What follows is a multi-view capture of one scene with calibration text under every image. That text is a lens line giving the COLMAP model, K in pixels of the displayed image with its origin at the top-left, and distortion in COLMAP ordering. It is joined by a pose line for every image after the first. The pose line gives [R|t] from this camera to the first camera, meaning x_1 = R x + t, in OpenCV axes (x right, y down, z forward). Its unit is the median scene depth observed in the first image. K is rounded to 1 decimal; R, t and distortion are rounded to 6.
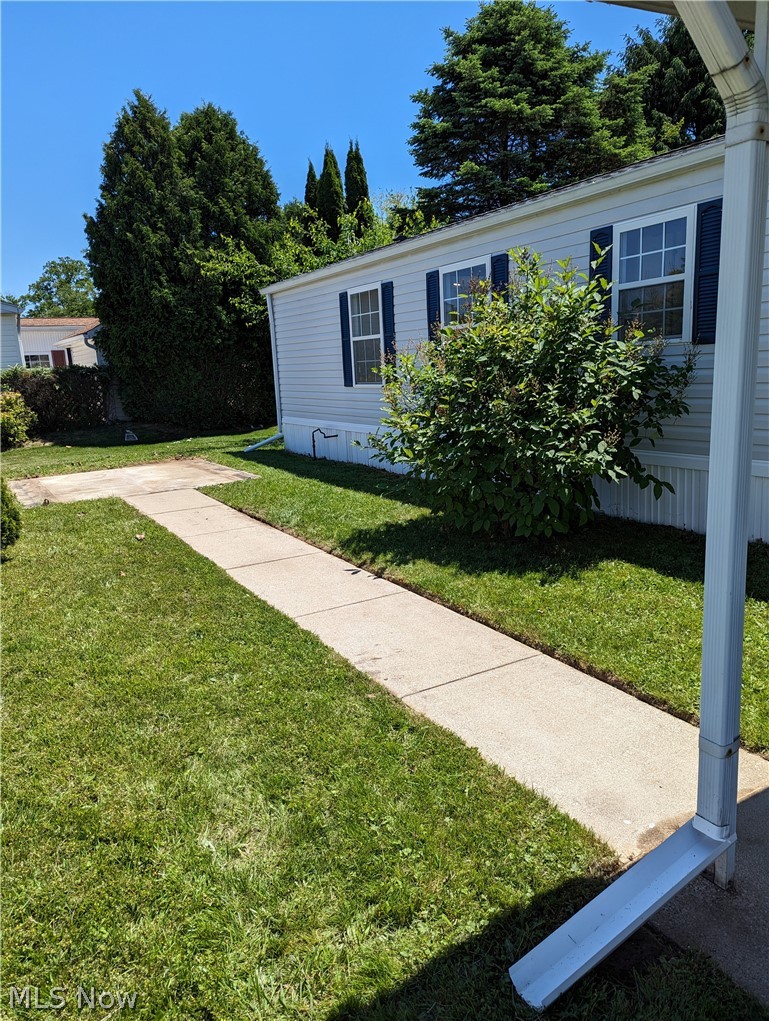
lens RADIAL K [[724.1, 0, 378.5], [0, 724.1, 504.9], [0, 0, 1]] dist [0.045518, -0.005943]
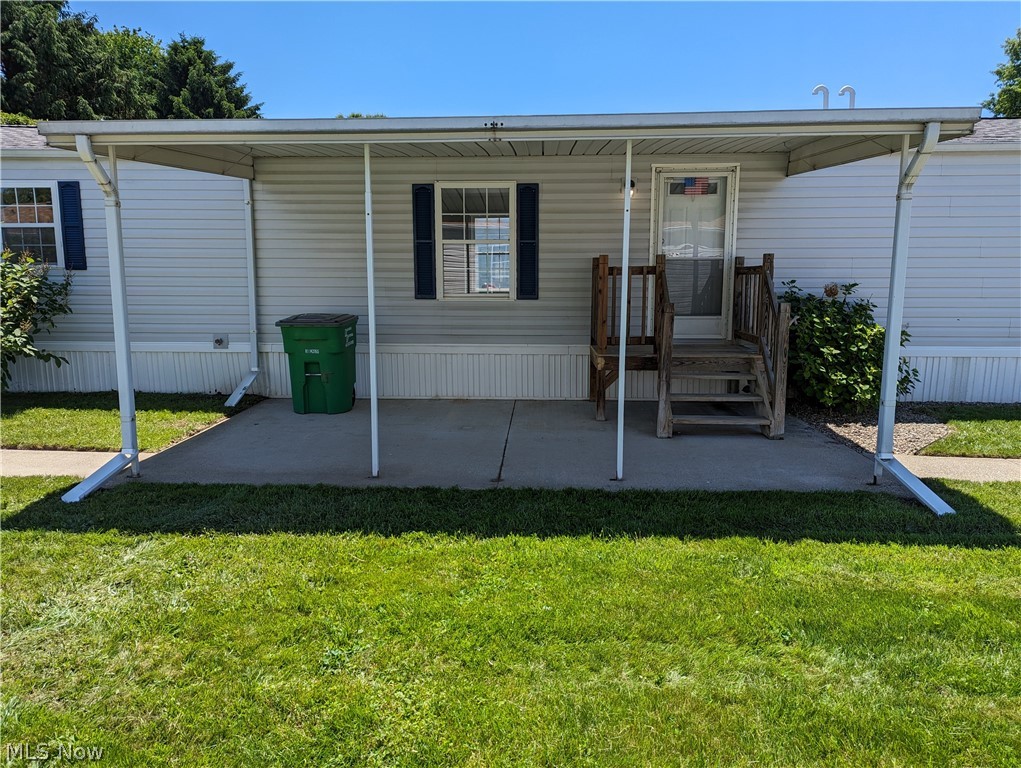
lens RADIAL K [[718.9, 0, 505.7], [0, 718.9, 384.2], [0, 0, 1]] dist [0.060706, -0.003717]
pose [[0.559920, -0.078038, 0.824864, -0.383476], [0.126227, 0.991968, 0.008164, 0.136920], [-0.818875, 0.099549, 0.565273, -0.668116]]
